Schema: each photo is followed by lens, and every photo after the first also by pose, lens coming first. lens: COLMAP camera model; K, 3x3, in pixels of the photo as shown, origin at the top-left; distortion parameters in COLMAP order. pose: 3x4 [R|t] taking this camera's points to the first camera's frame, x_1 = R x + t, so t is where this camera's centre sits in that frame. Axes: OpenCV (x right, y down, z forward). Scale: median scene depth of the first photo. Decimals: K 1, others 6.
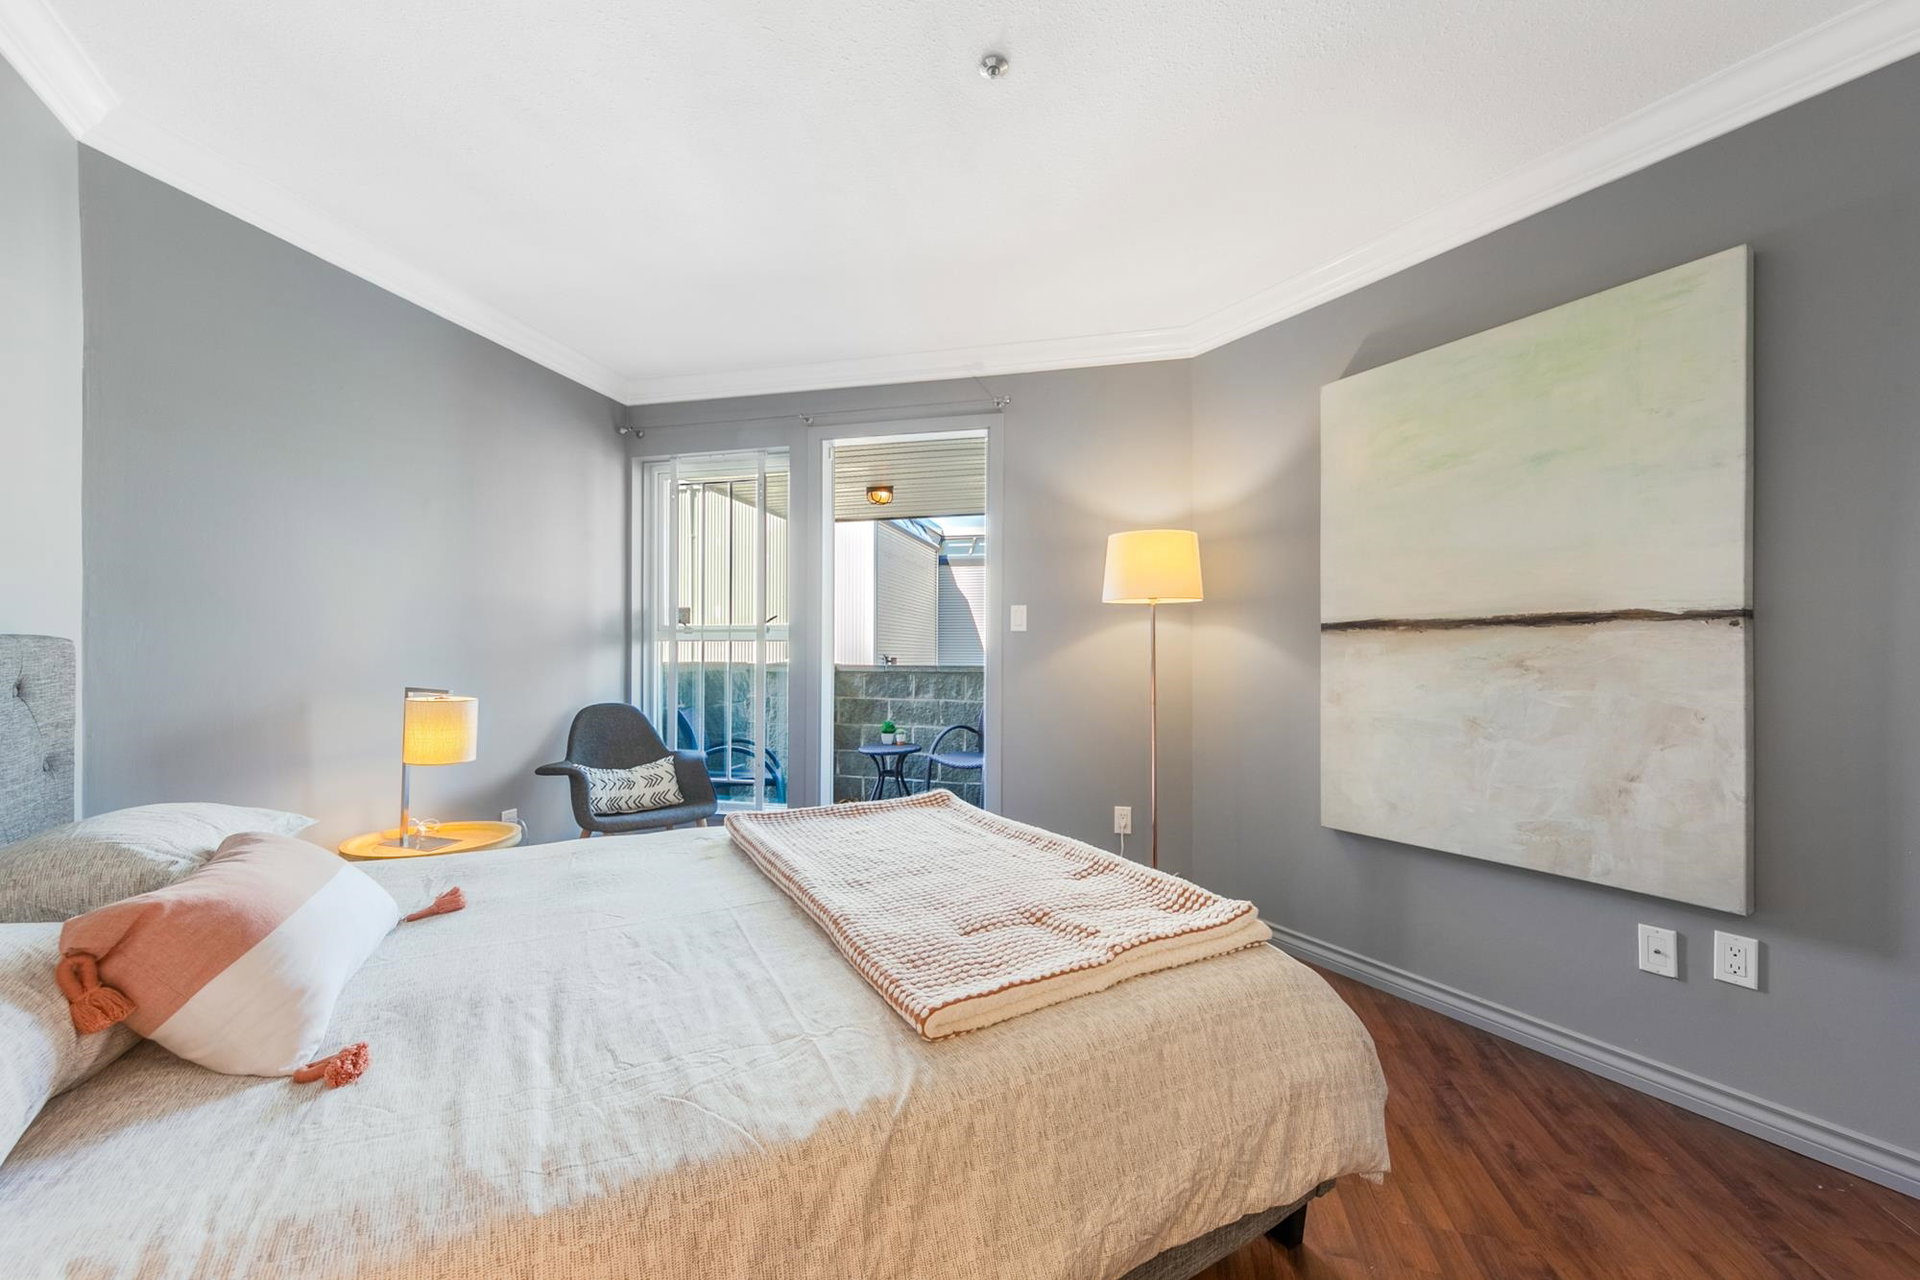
lens RADIAL K [[716.8, 0, 953.9], [0, 716.8, 643.5], [0, 0, 1]] dist [-0.000419, -0.000023]
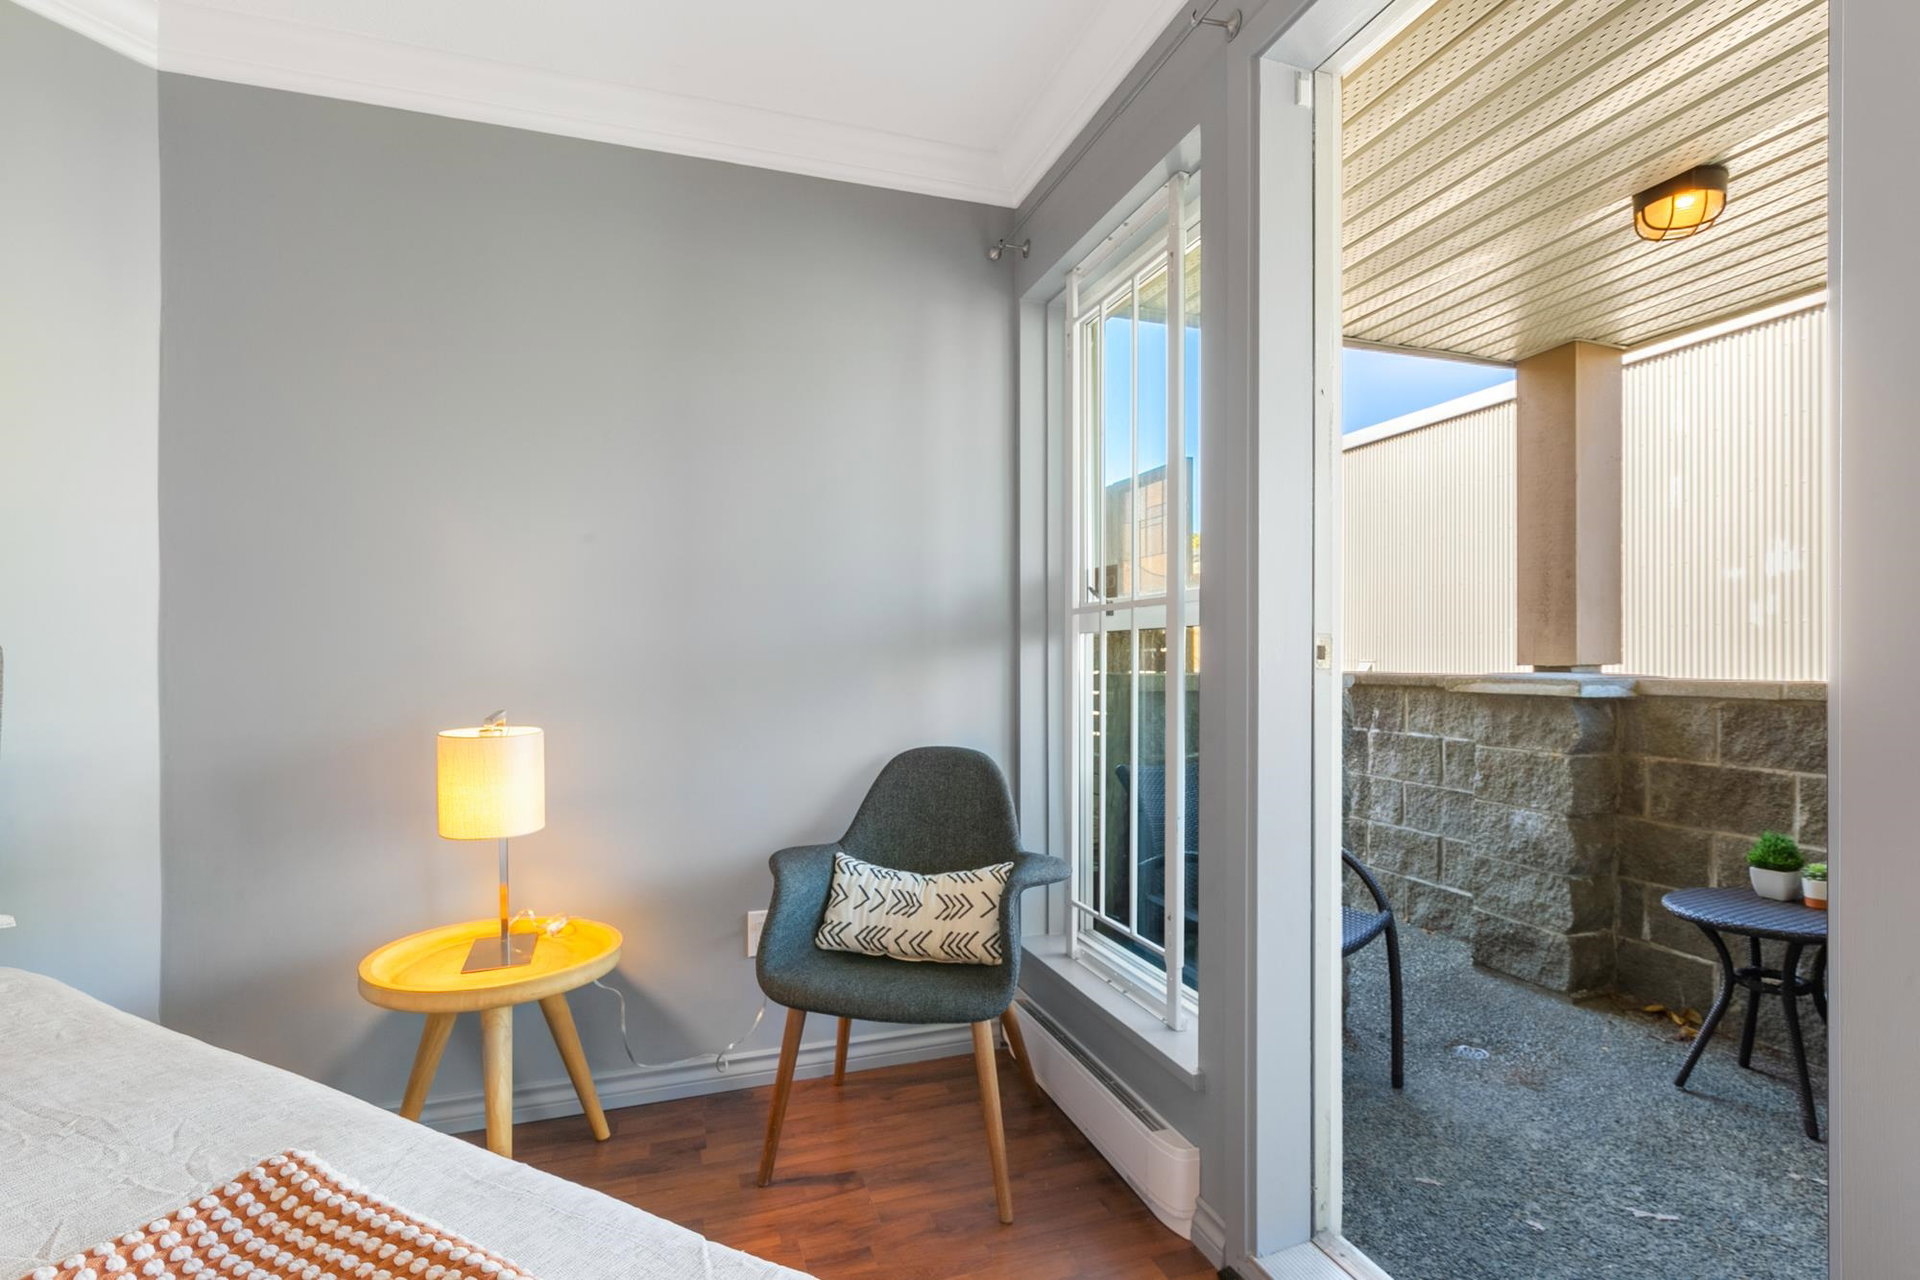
lens RADIAL K [[911.9, 0, 976.3], [0, 911.9, 661.5], [0, 0, 1]] dist [0.001058, 0.001460]
pose [[0.541580, -0.003148, -0.840644, 0.105470], [0.019043, 0.999782, 0.008524, 0.009563], [0.840434, -0.020625, 0.541522, 0.530189]]
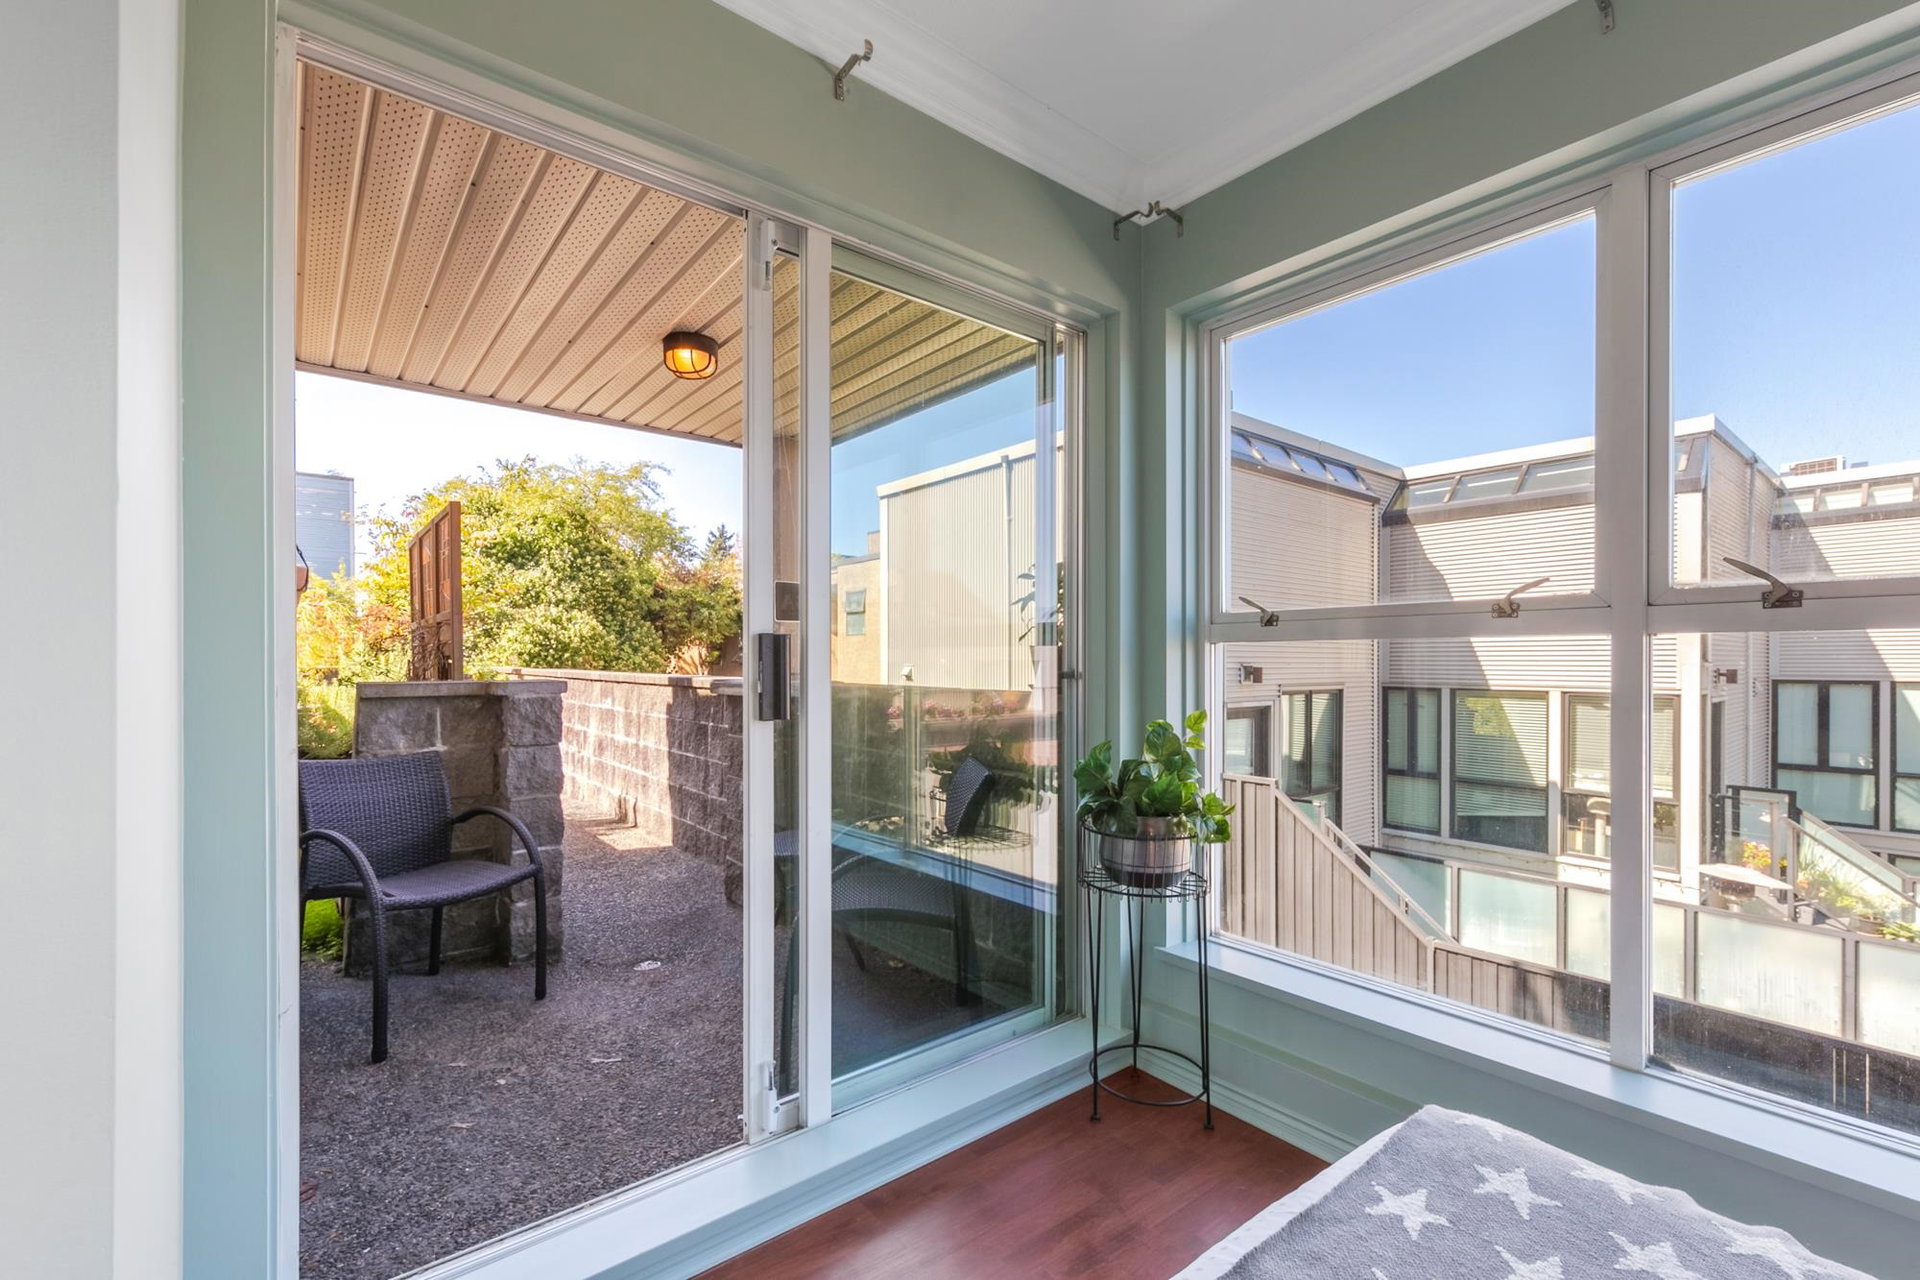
lens RADIAL K [[794.6, 0, 974.6], [0, 794.6, 669.6], [0, 0, 1]] dist [0.001595, 0.000149]
pose [[0.800572, 0.000770, -0.599235, 0.469355], [0.014955, 0.999662, 0.021265, 0.007977], [0.599049, -0.025986, 0.800290, 0.775529]]
